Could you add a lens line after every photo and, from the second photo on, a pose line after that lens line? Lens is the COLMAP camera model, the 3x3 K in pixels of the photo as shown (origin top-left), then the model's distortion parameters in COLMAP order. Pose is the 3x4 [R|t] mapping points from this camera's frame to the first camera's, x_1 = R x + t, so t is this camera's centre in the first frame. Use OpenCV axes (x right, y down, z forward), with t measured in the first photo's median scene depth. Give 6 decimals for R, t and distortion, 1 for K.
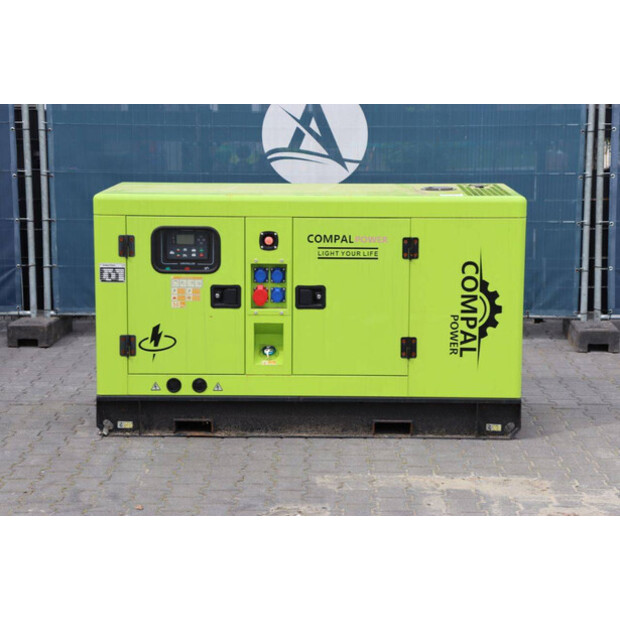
lens RADIAL K [[1441.6, 0, 310.0], [0, 1441.6, 310.0], [0, 0, 1]] dist [0.455846, -0.130301]
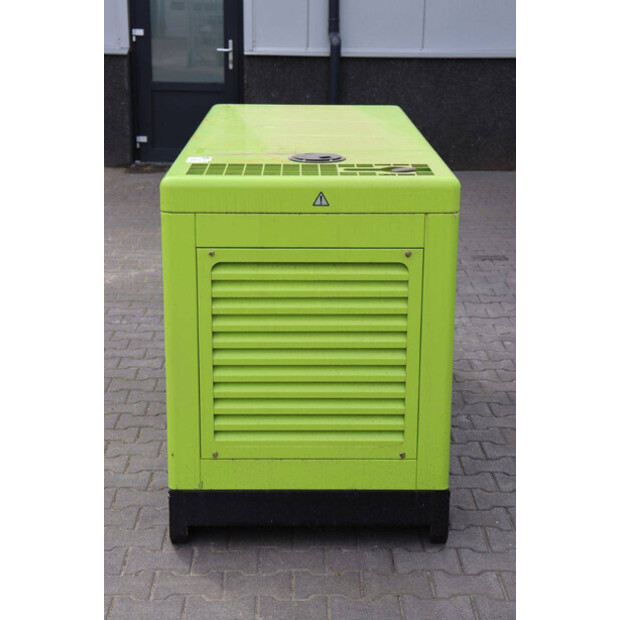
lens RADIAL K [[1115.2, 0, 310.0], [0, 1115.2, 310.0], [0, 0, 1]] dist [0.210110, 0.108819]
pose [[0.025913, 0.273373, -0.961559, 0.604612], [-0.160950, 0.950474, 0.265884, -0.157296], [0.986622, 0.147873, 0.068629, 1.022433]]
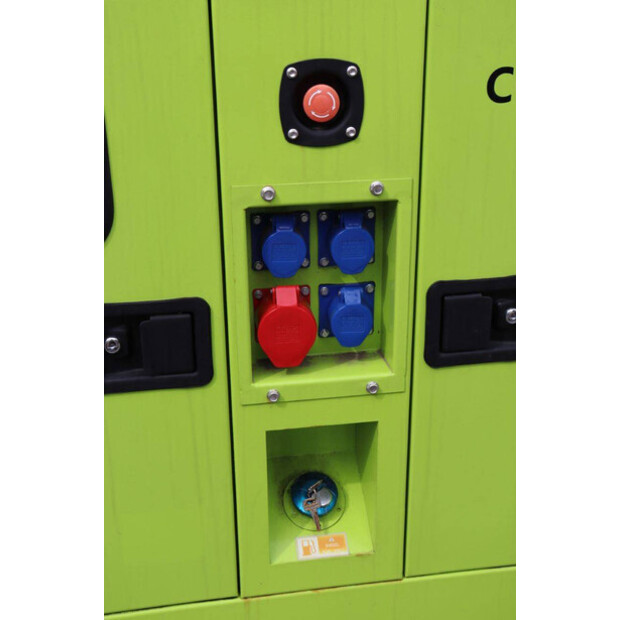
lens RADIAL K [[851.8, 0, 310.0], [0, 851.8, 310.0], [0, 0, 1]] dist [0.065626, 0.035751]
pose [[0.984268, -0.080436, 0.157308, -0.053474], [0.040223, 0.968992, 0.243798, -0.048898], [-0.172041, -0.233635, 0.956983, 0.857962]]
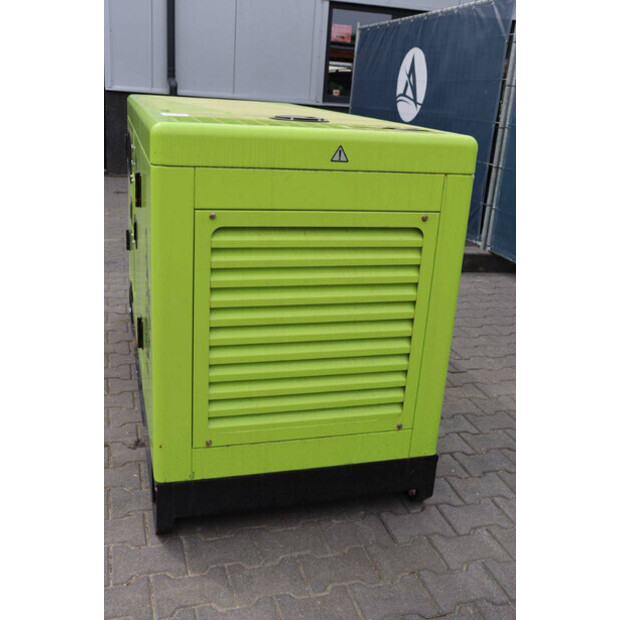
lens RADIAL K [[662.4, 0, 310.0], [0, 662.4, 310.0], [0, 0, 1]] dist [-0.025005, 0.029128]
pose [[0.293604, 0.321575, -0.900215, 0.378296], [-0.211034, 0.940289, 0.267061, -0.087267], [0.932342, 0.111566, 0.343935, 0.965661]]
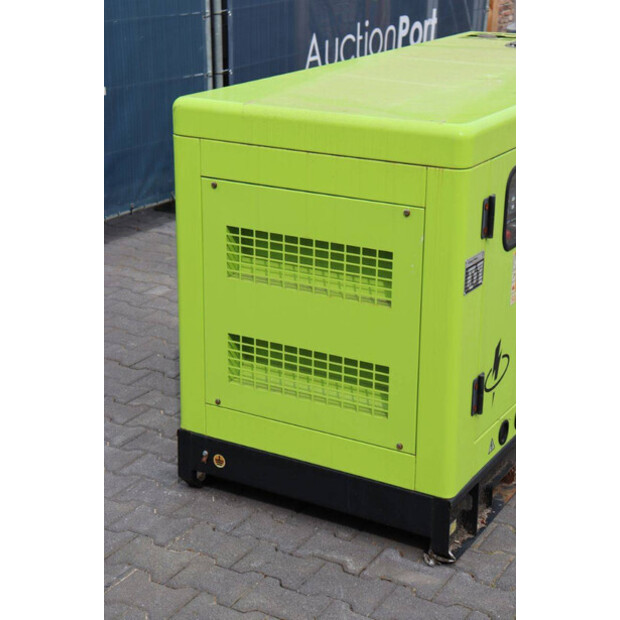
lens RADIAL K [[1186.0, 0, 301.5], [0, 1186.0, 308.7], [0, 0, 1]] dist [0.239181, 0.039601]
pose [[0.489363, -0.278253, 0.826498, -0.524529], [0.127159, 0.960370, 0.248033, -0.127524], [-0.862760, -0.016281, 0.505352, 0.833431]]
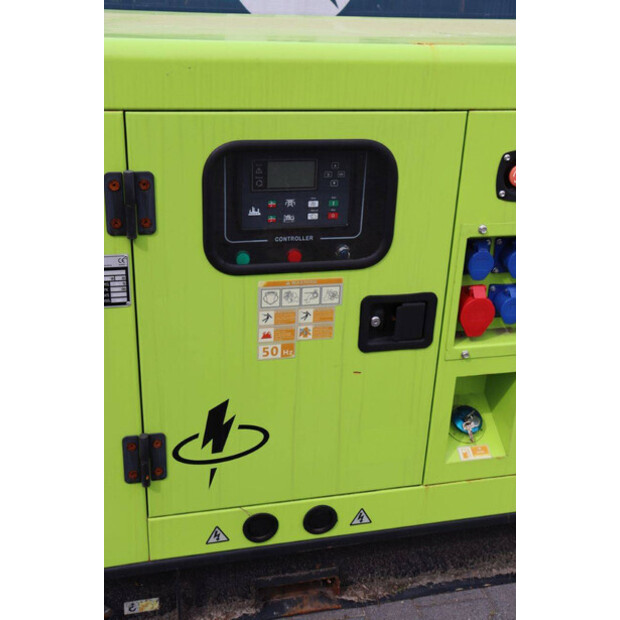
lens RADIAL K [[755.8, 0, 310.0], [0, 755.8, 310.0], [0, 0, 1]] dist [0.000369, 0.035198]
pose [[0.966691, -0.073010, 0.245311, -0.129881], [0.004837, 0.963492, 0.267694, -0.066464], [-0.255900, -0.257591, 0.931752, 0.817257]]
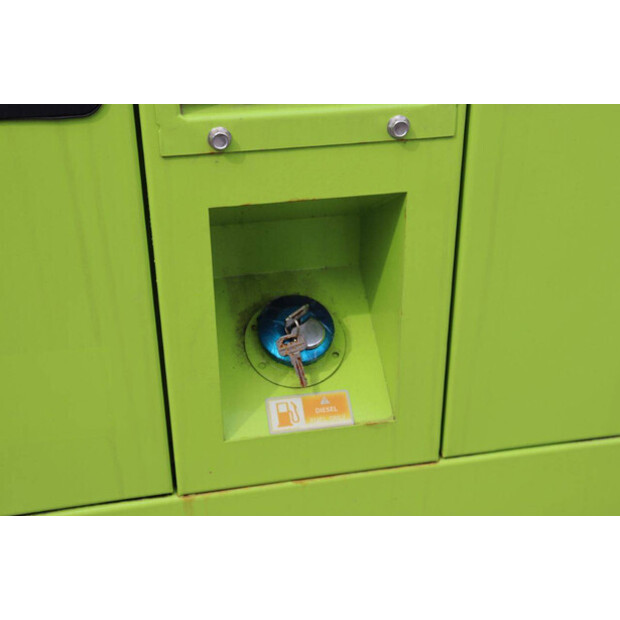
lens RADIAL K [[929.3, 0, 310.0], [0, 929.3, 310.0], [0, 0, 1]] dist [0.081378, 0.029927]
pose [[0.978018, -0.114476, 0.174287, -0.046493], [0.044609, 0.931341, 0.361405, -0.014752], [-0.203693, -0.345686, 0.915975, 0.909231]]
